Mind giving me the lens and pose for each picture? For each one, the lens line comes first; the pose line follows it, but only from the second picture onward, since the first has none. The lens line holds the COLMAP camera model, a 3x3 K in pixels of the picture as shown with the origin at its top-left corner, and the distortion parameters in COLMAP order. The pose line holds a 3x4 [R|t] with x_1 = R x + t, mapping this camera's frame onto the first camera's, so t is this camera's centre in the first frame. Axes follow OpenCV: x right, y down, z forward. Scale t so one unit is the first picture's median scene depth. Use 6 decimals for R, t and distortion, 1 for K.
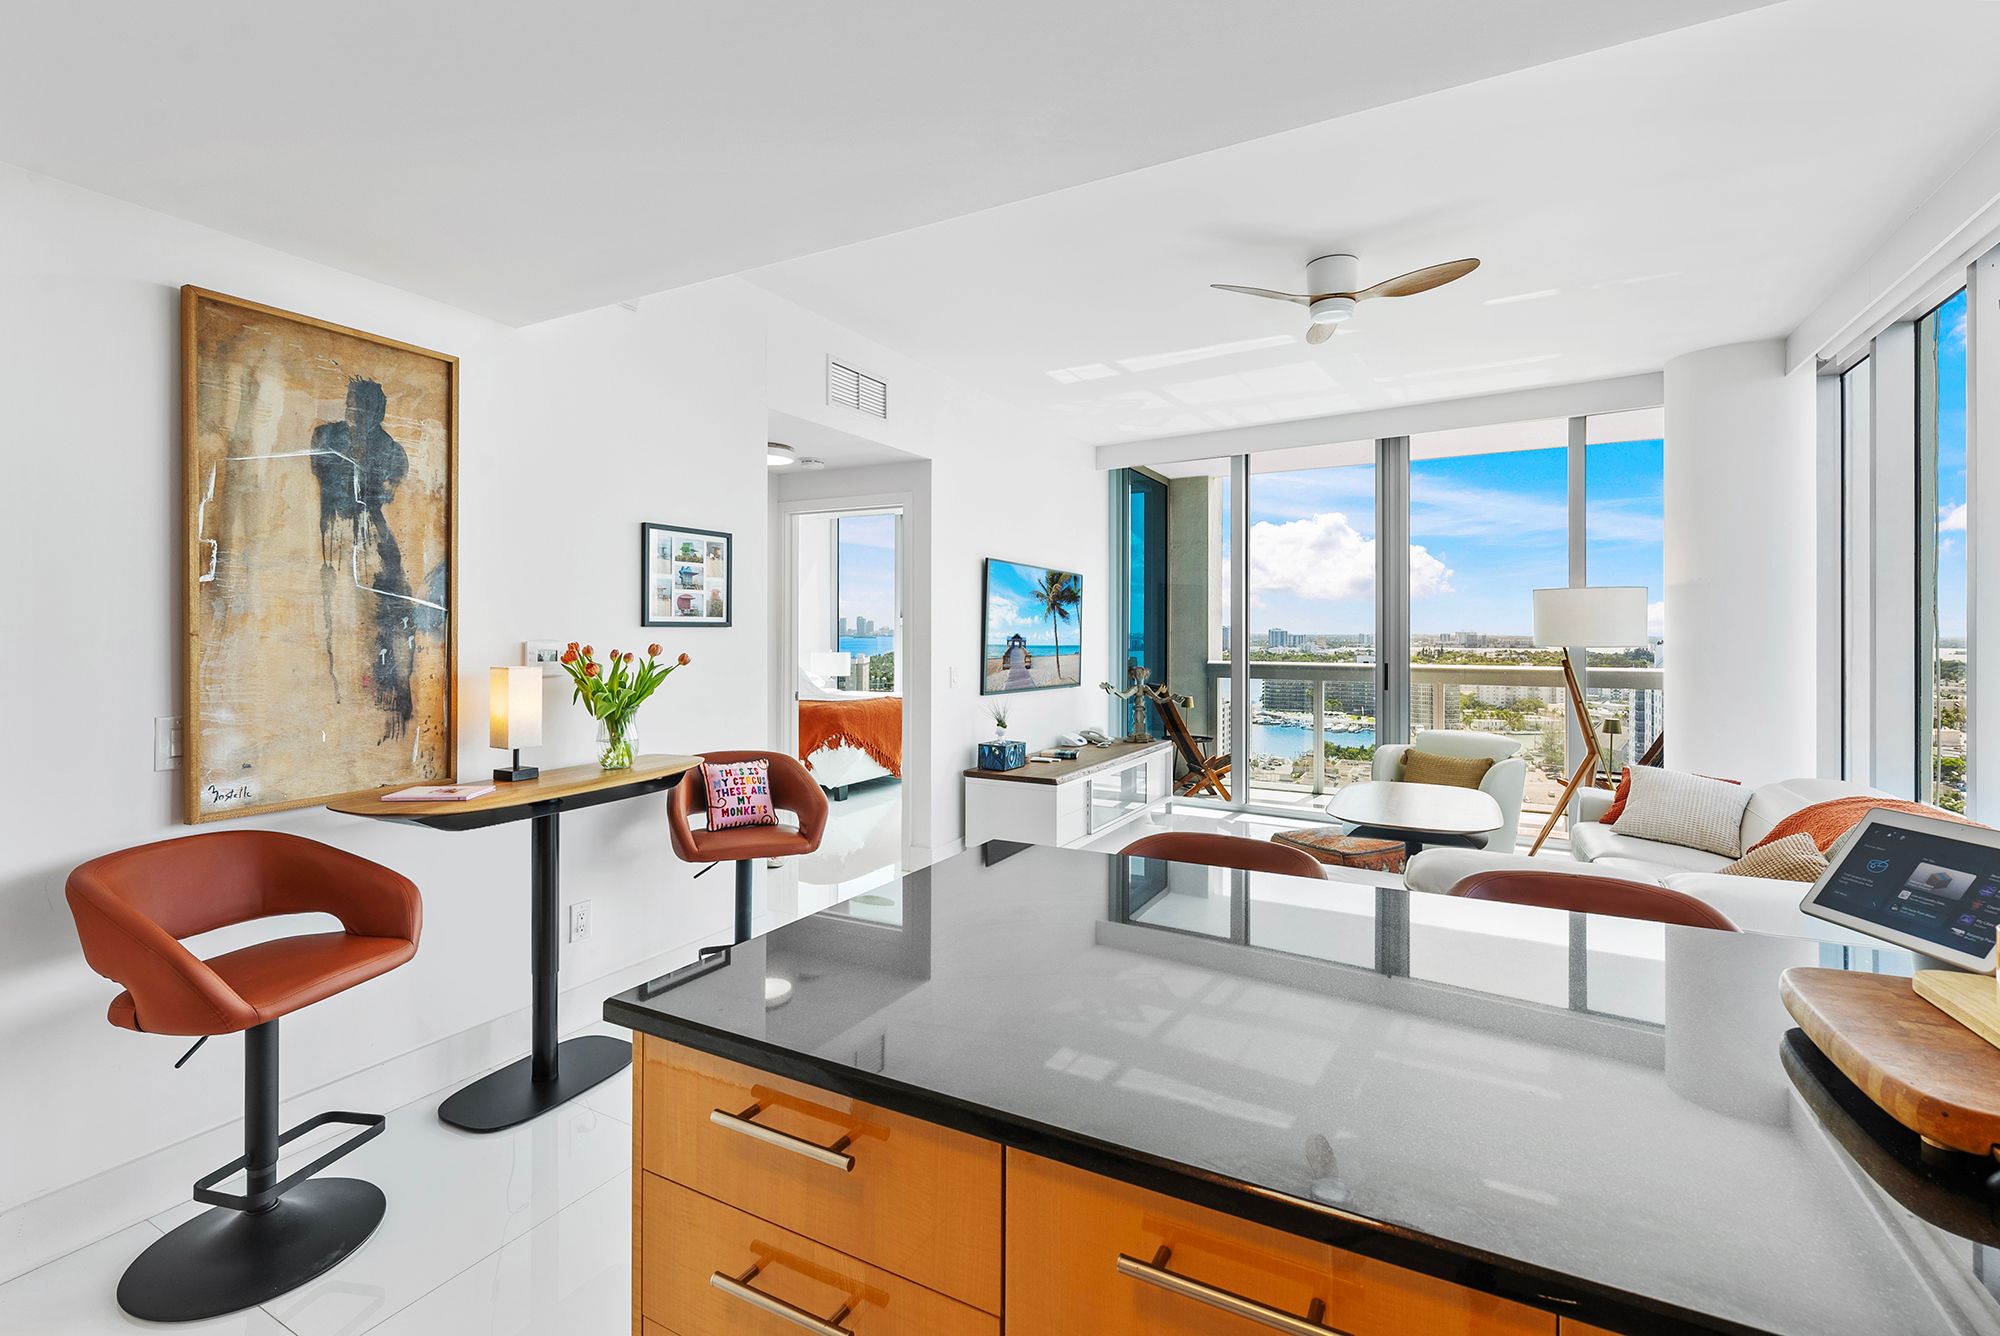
lens RADIAL K [[890.1, 0, 990.0], [0, 890.1, 630.8], [0, 0, 1]] dist [-0.001380, -0.000392]
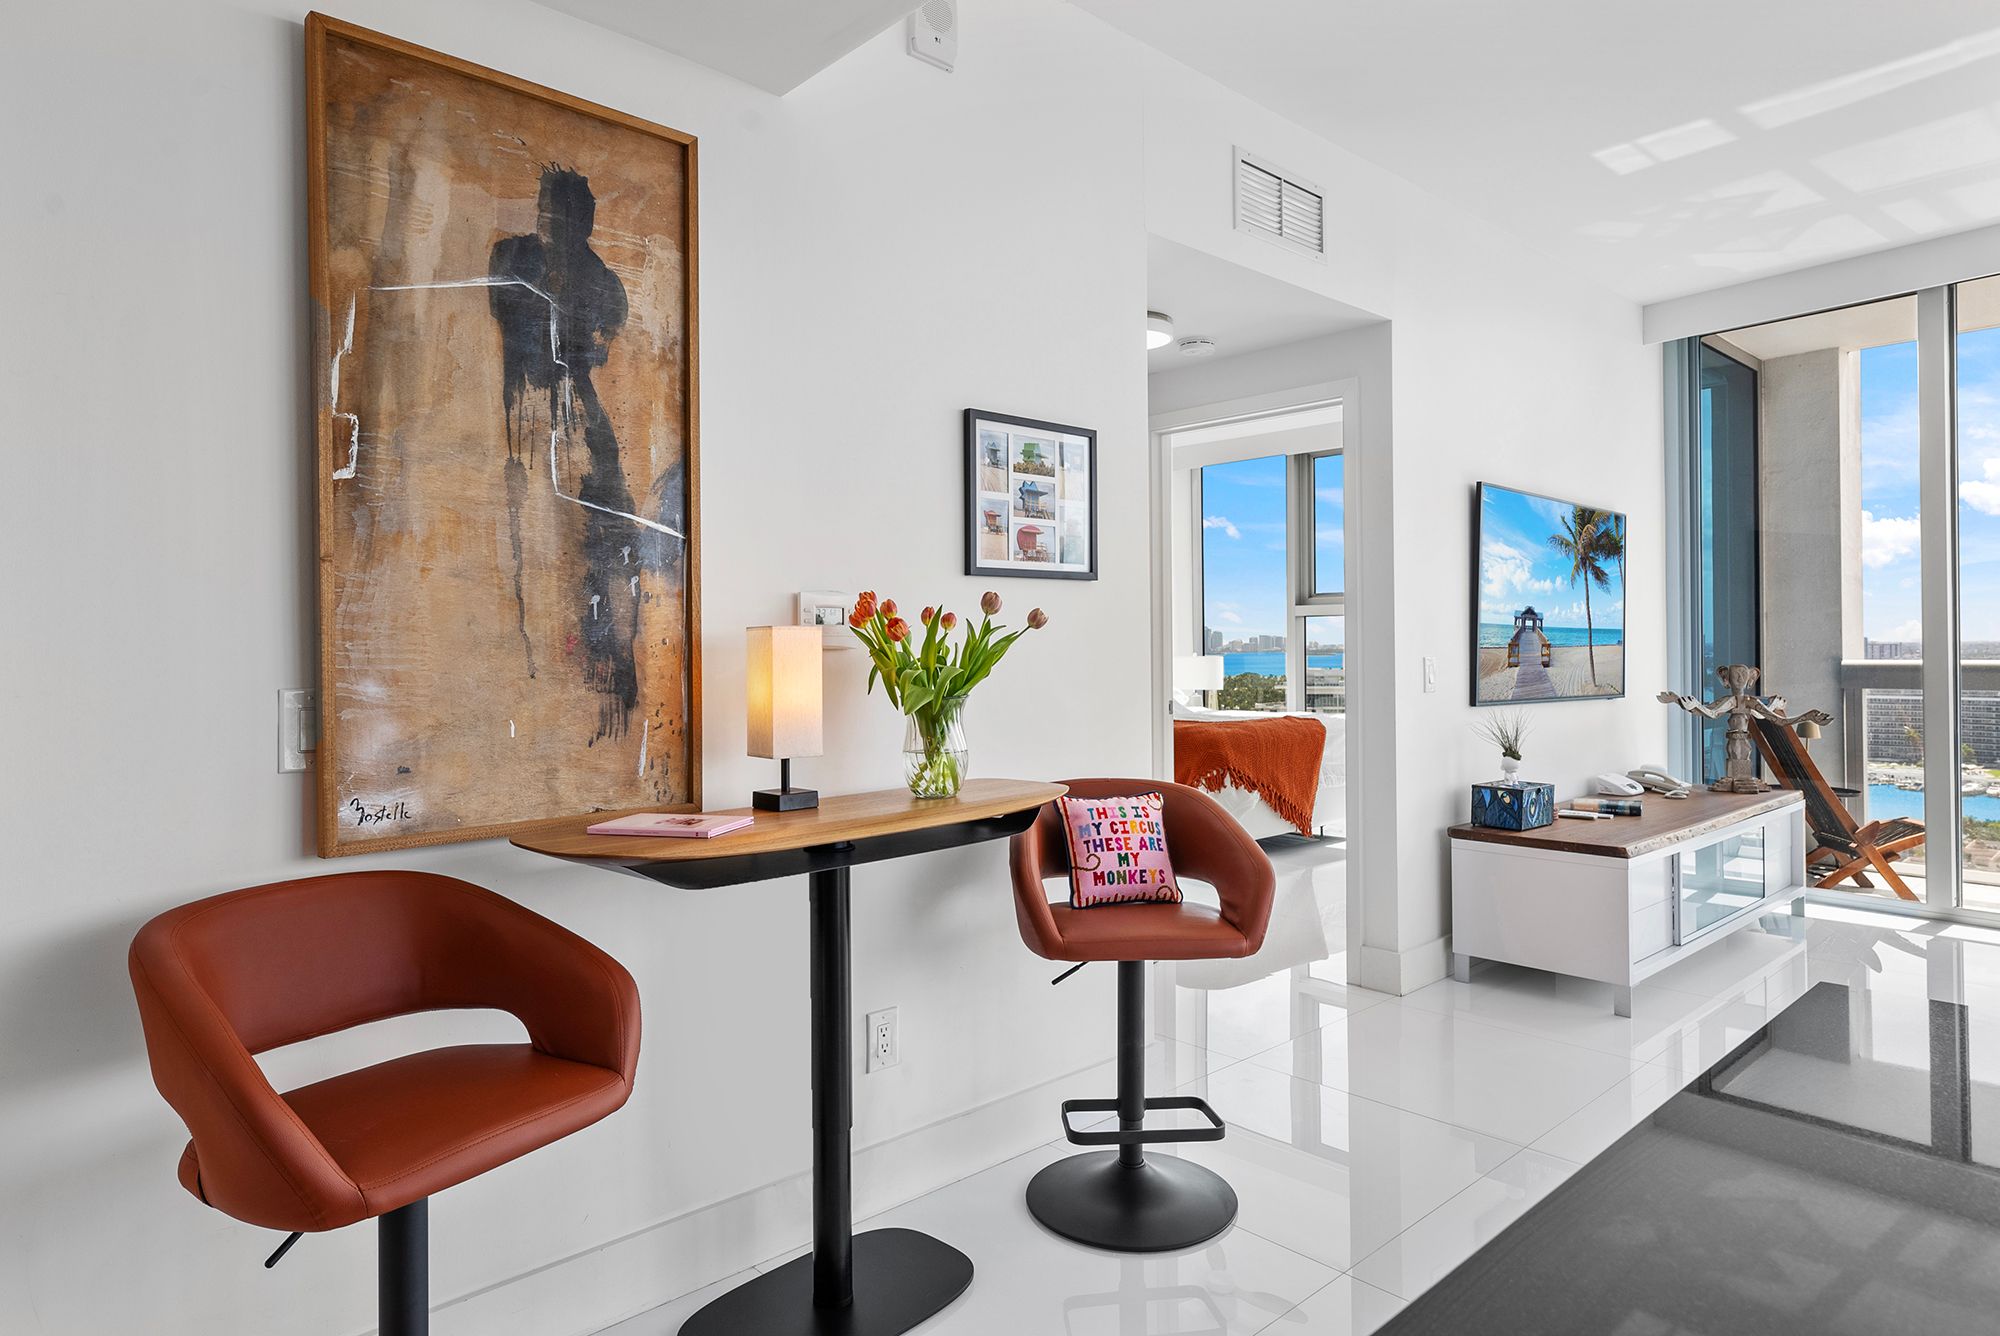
lens RADIAL K [[1164.8, 0, 1004.6], [0, 1164.8, 638.0], [0, 0, 1]] dist [0.004983, 0.001153]
pose [[0.950867, -0.013554, -0.309304, -0.106970], [0.011871, 0.999903, -0.007324, 0.044221], [0.309373, 0.003293, 0.950935, 0.217640]]
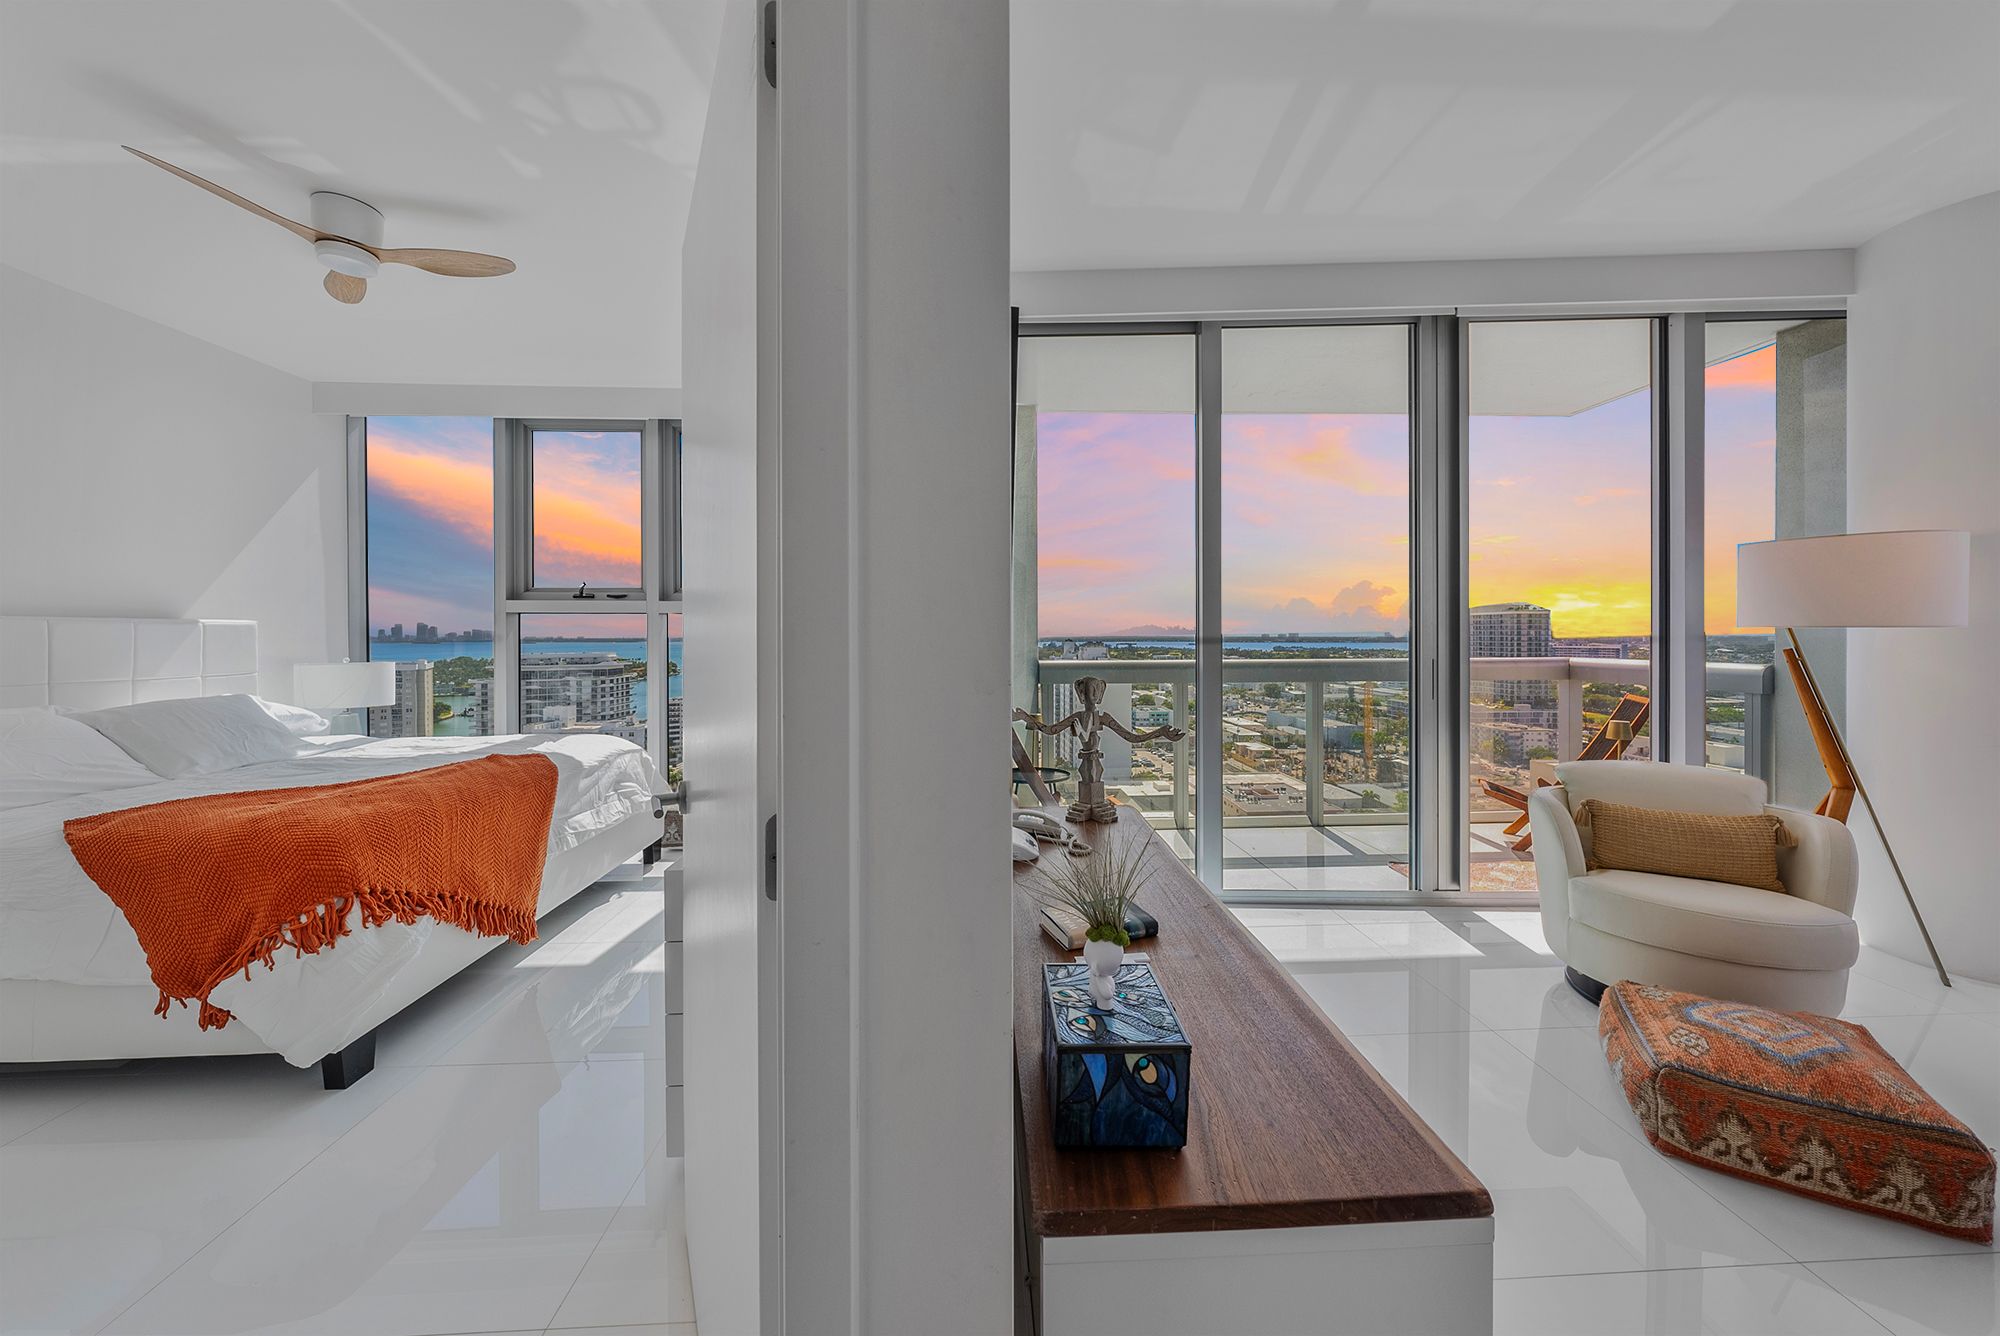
lens RADIAL K [[686.0, 0, 1002.8], [0, 686.0, 641.9], [0, 0, 1]] dist [-0.001621, -0.000115]
pose [[0.847287, -0.012449, 0.530989, -0.187507], [0.006398, 0.999892, 0.013233, 0.025850], [-0.531096, -0.007814, 0.847275, 1.321855]]
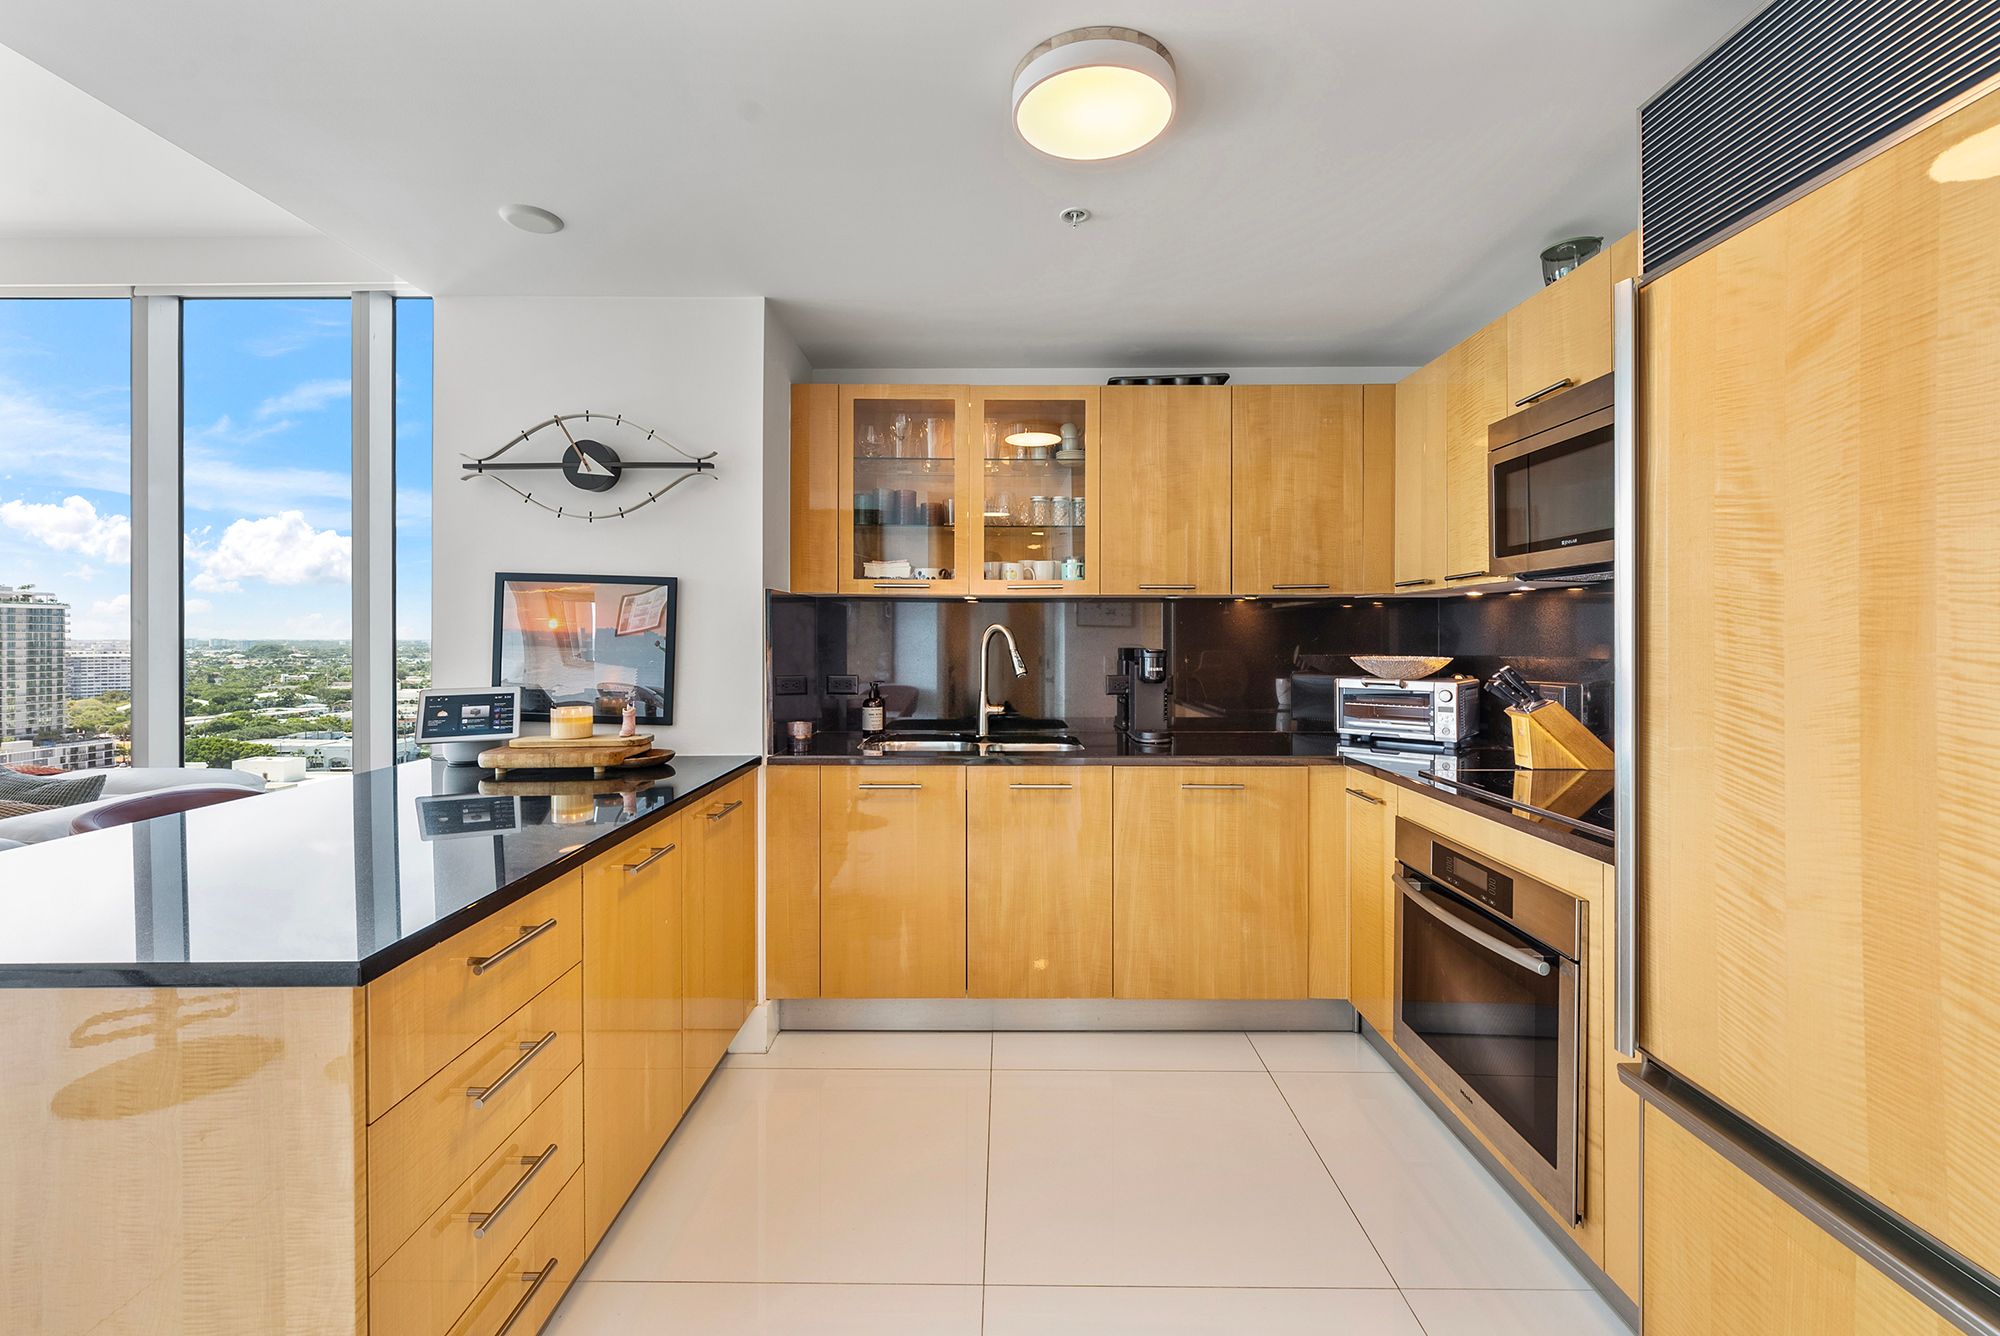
lens RADIAL K [[838.1, 0, 995.0], [0, 838.1, 641.7], [0, 0, 1]] dist [0.000148, -0.000586]
pose [[-0.468440, -0.010426, 0.883434, -0.498830], [-0.002045, 0.999940, 0.010716, 0.021972], [-0.883493, 0.003213, -0.468434, 0.256530]]
